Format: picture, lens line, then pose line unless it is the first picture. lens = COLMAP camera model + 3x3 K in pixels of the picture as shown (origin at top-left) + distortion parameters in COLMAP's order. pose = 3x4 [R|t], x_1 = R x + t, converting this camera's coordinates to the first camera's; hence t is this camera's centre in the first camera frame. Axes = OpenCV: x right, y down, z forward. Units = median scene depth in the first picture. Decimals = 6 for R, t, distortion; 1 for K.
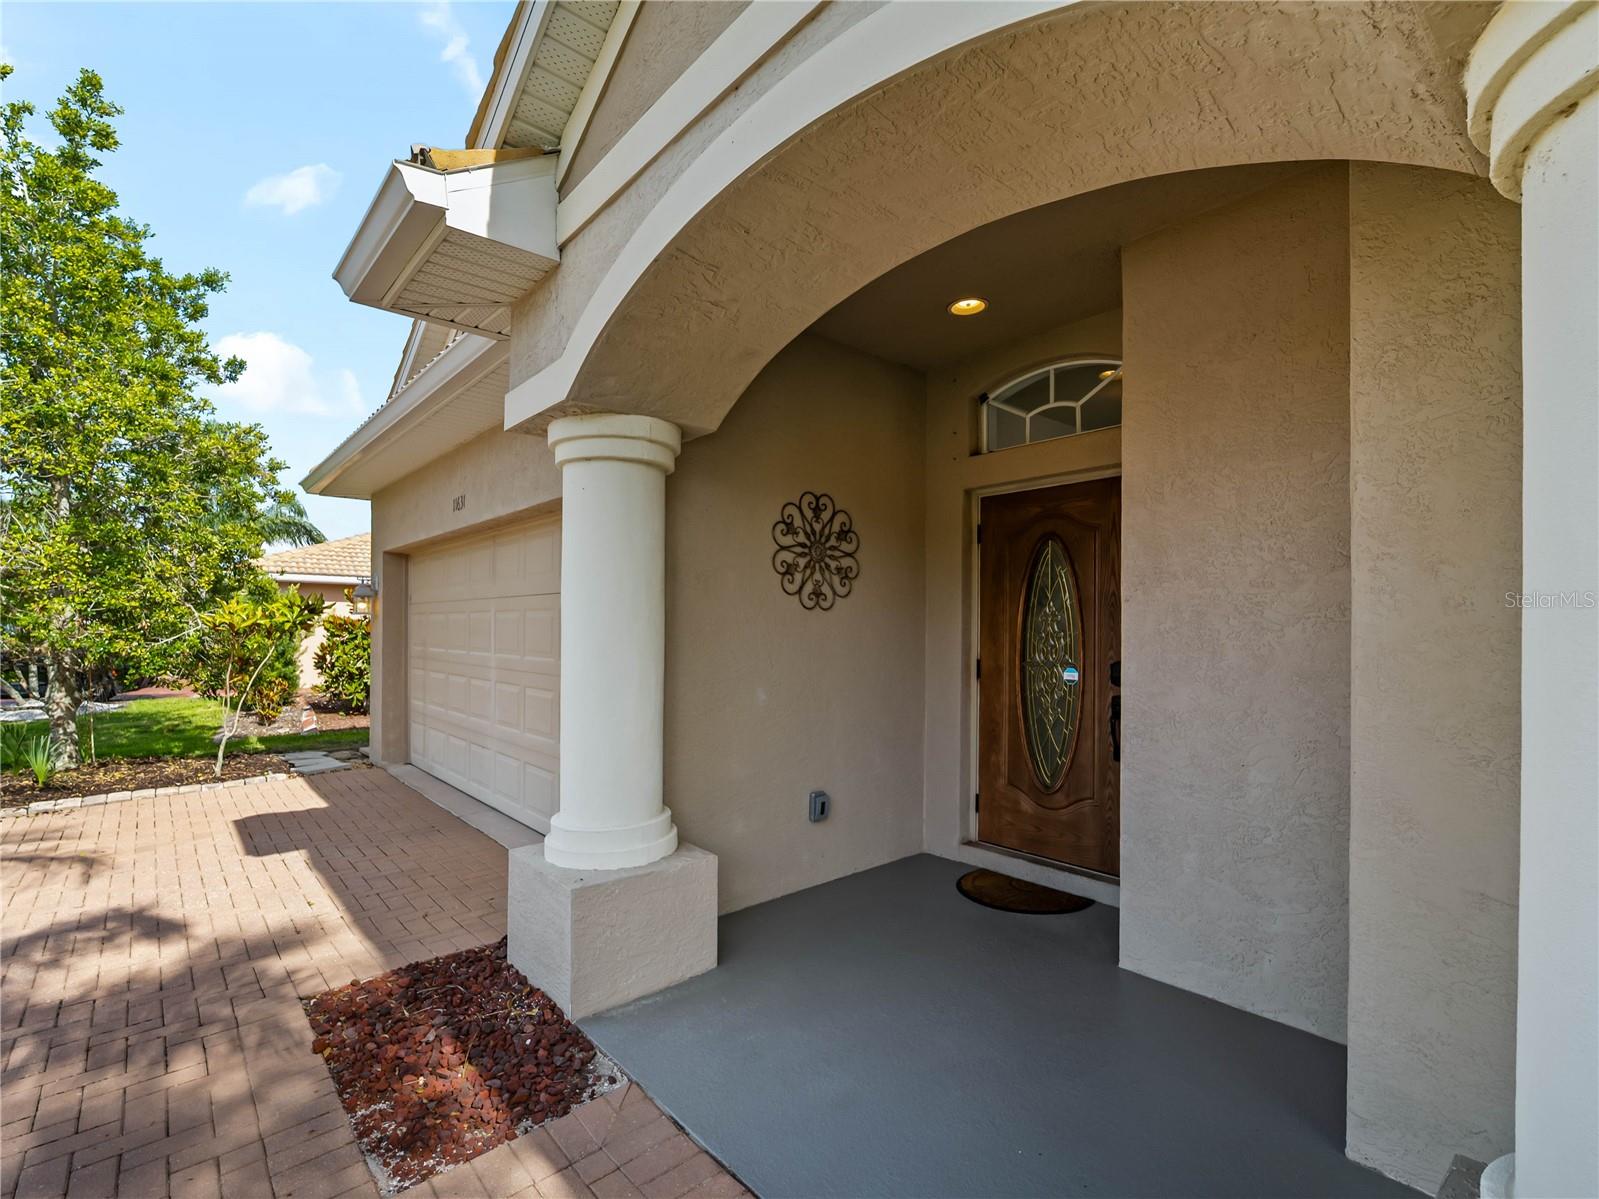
lens RADIAL K [[733.2, 0, 807.8], [0, 733.2, 630.3], [0, 0, 1]] dist [-0.000755, -0.001281]
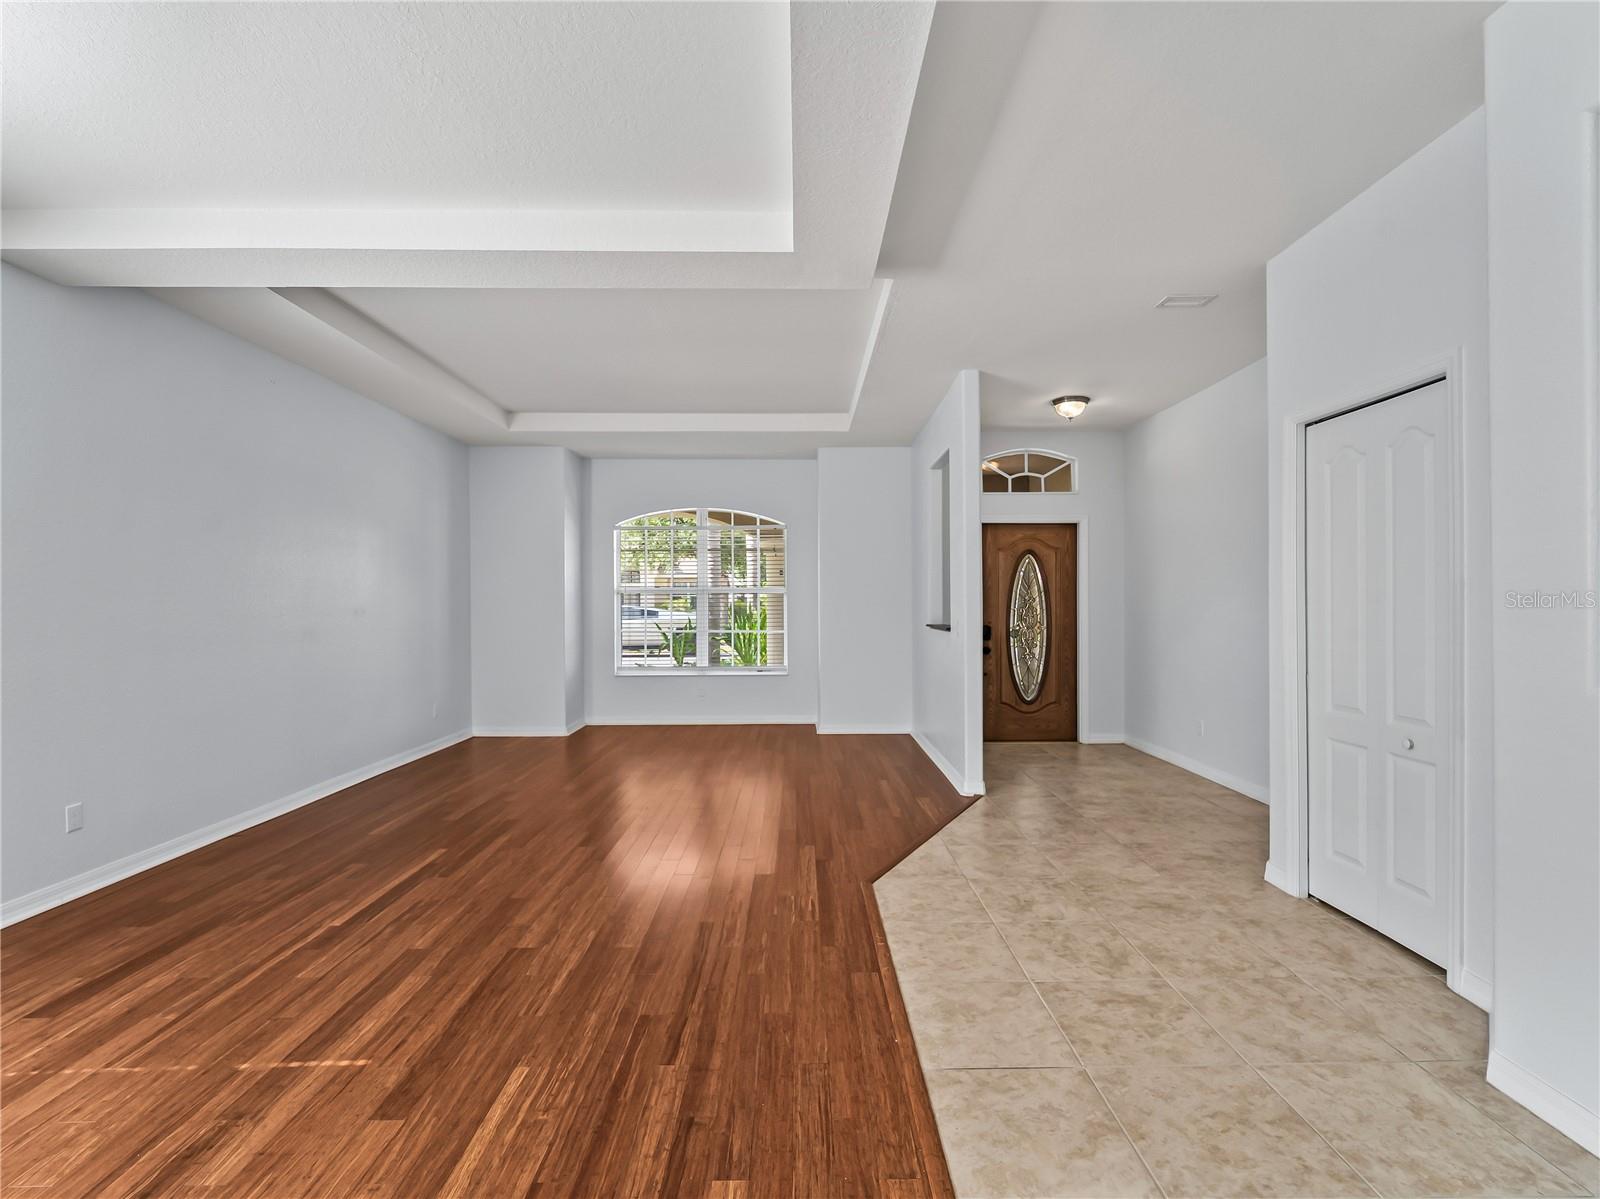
lens RADIAL K [[721.3, 0, 806.5], [0, 721.3, 603.6], [0, 0, 1]] dist [-0.002656, -0.001126]
pose [[0.674242, -0.010009, 0.738443, -1.248378], [0.013845, 0.999904, 0.000912, -0.017848], [-0.738381, 0.009609, 0.674316, 0.259800]]
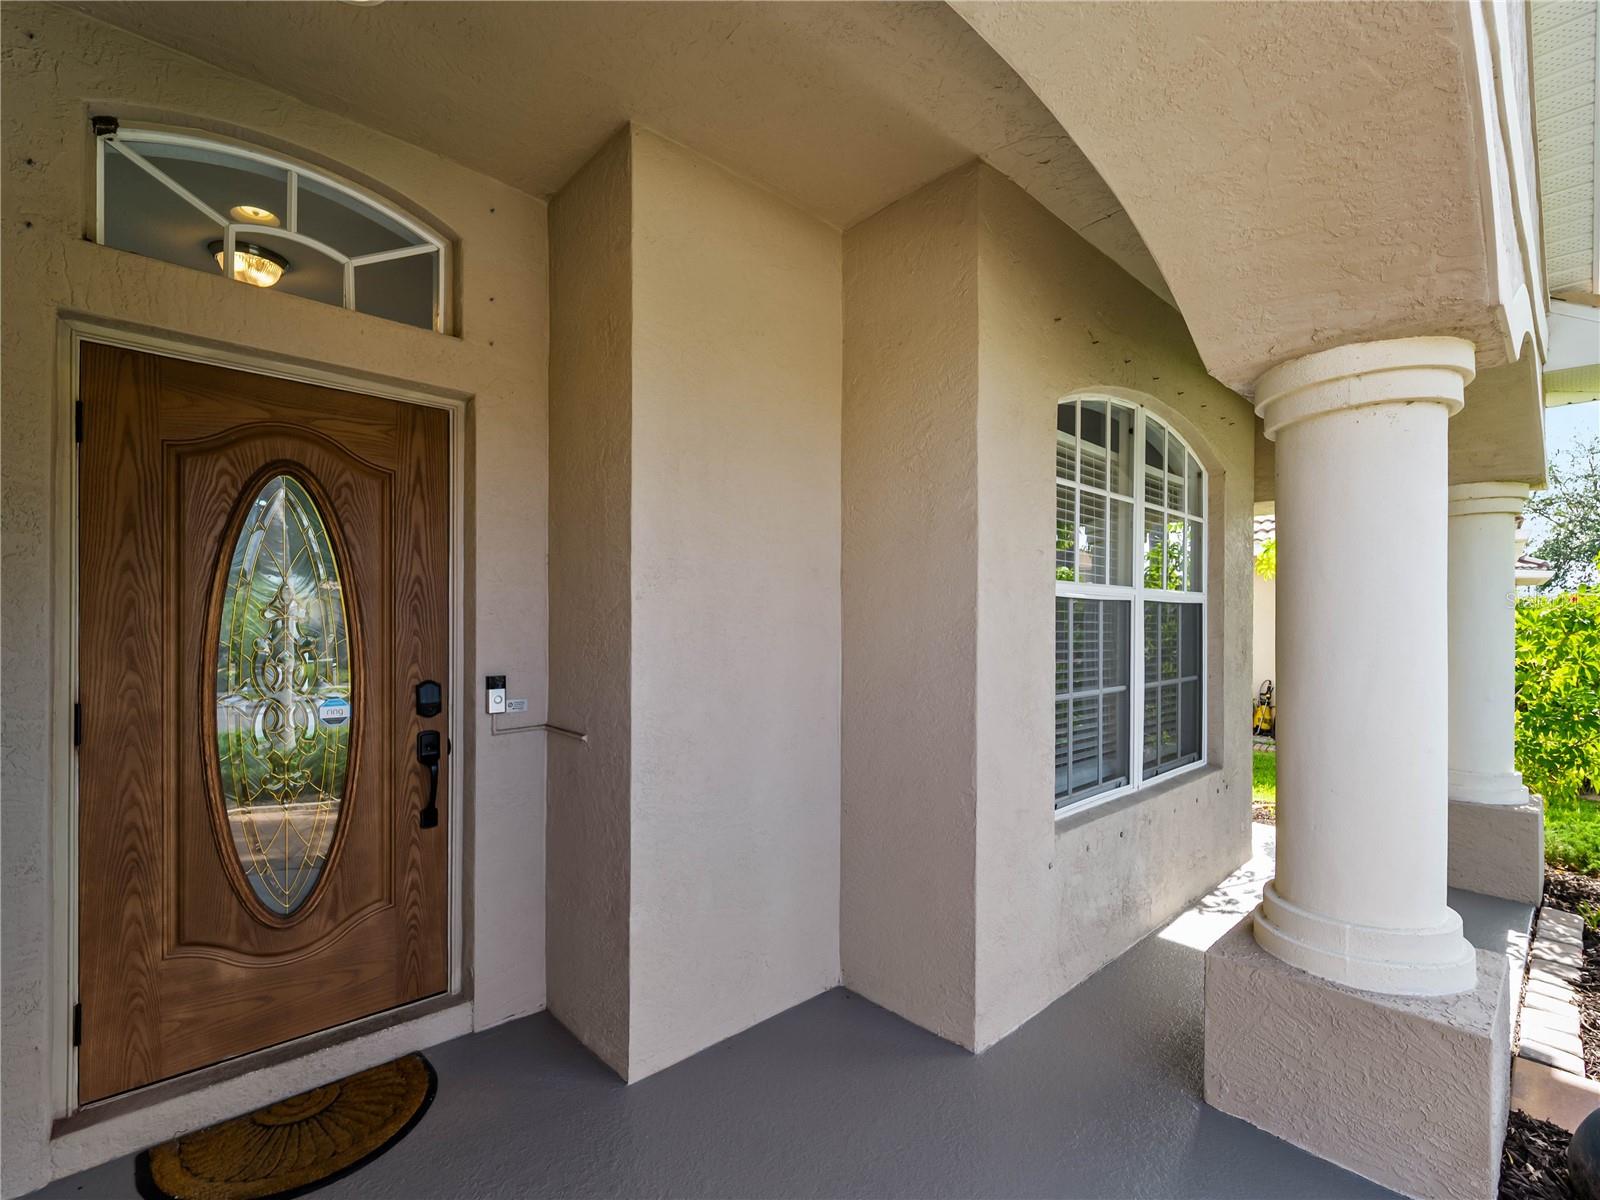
lens RADIAL K [[733.6, 0, 808.3], [0, 733.6, 630.8], [0, 0, 1]] dist [-0.000755, -0.001281]
pose [[-0.029251, -0.011517, 0.999506, -0.247147], [-0.002095, 0.999932, 0.011460, -0.011230], [-0.999570, -0.001759, -0.029273, 0.626032]]
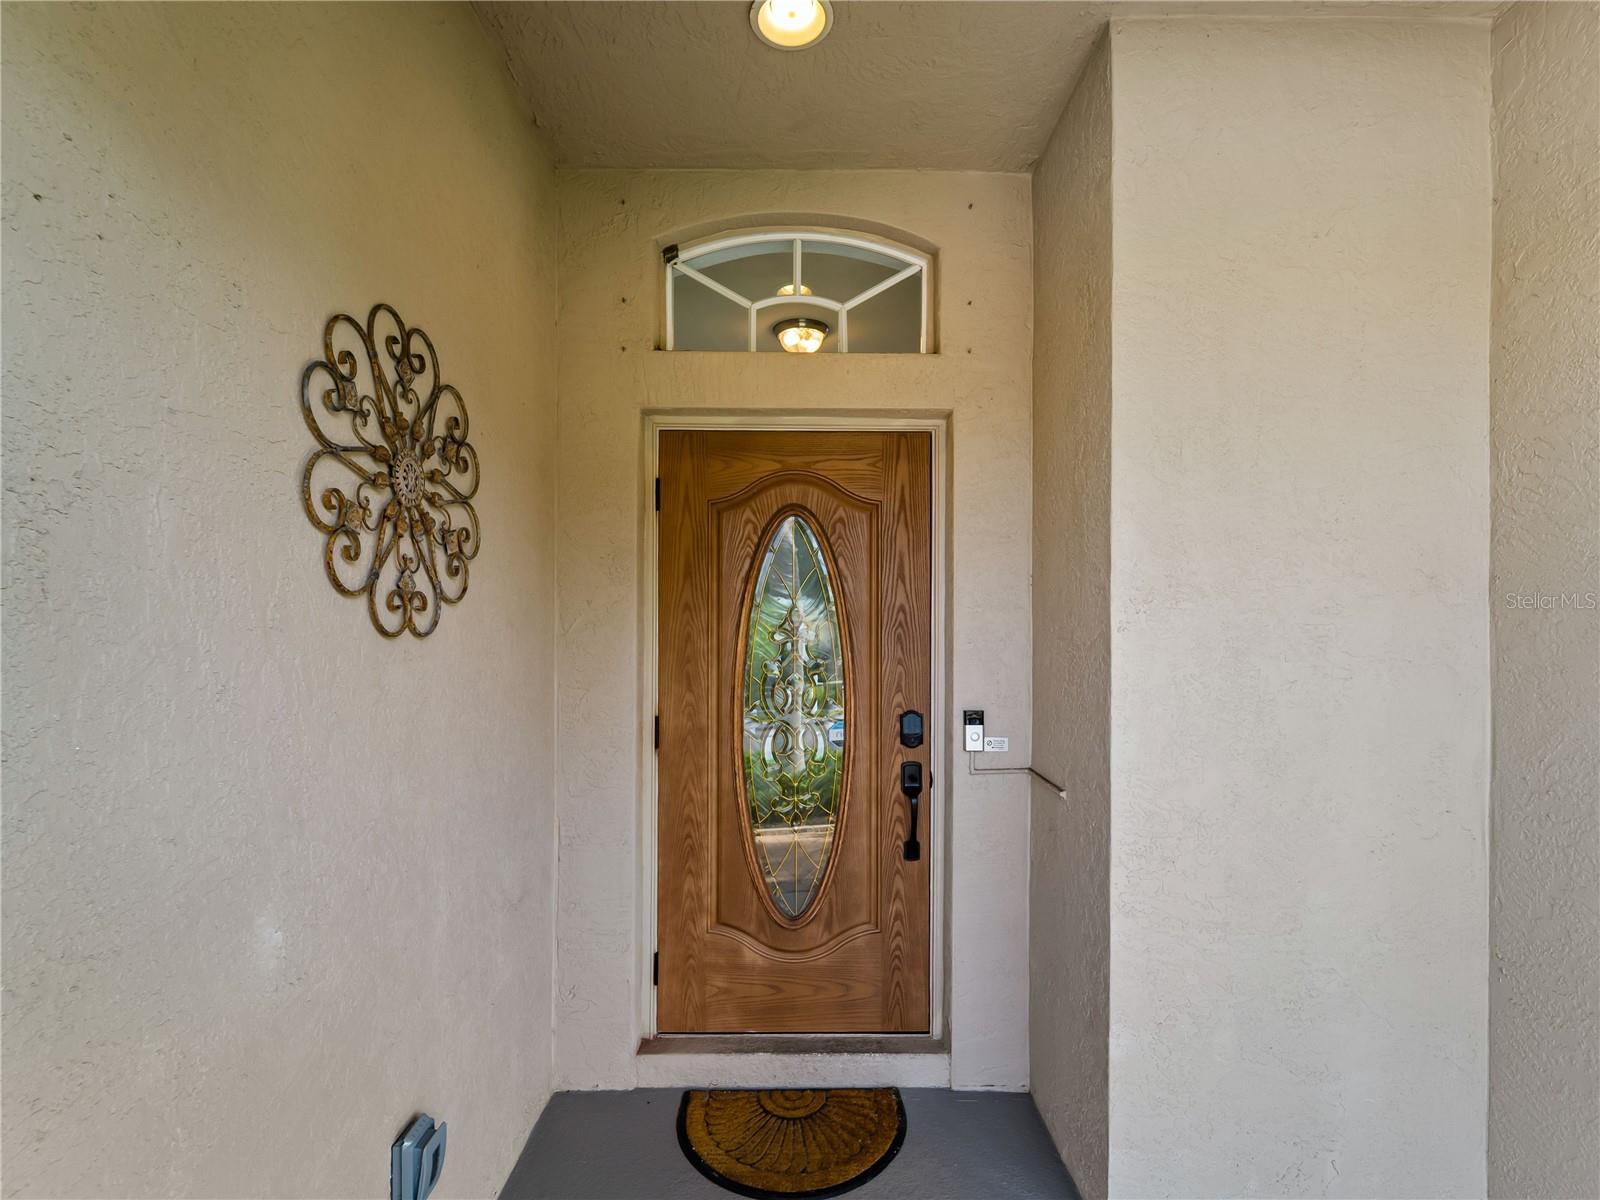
lens RADIAL K [[733.6, 0, 808.3], [0, 733.6, 630.8], [0, 0, 1]] dist [-0.000755, -0.001281]
pose [[0.655009, -0.007298, 0.755586, -0.131018], [0.002489, 0.999969, 0.007501, -0.032687], [-0.755617, -0.003032, 0.655006, 0.594514]]
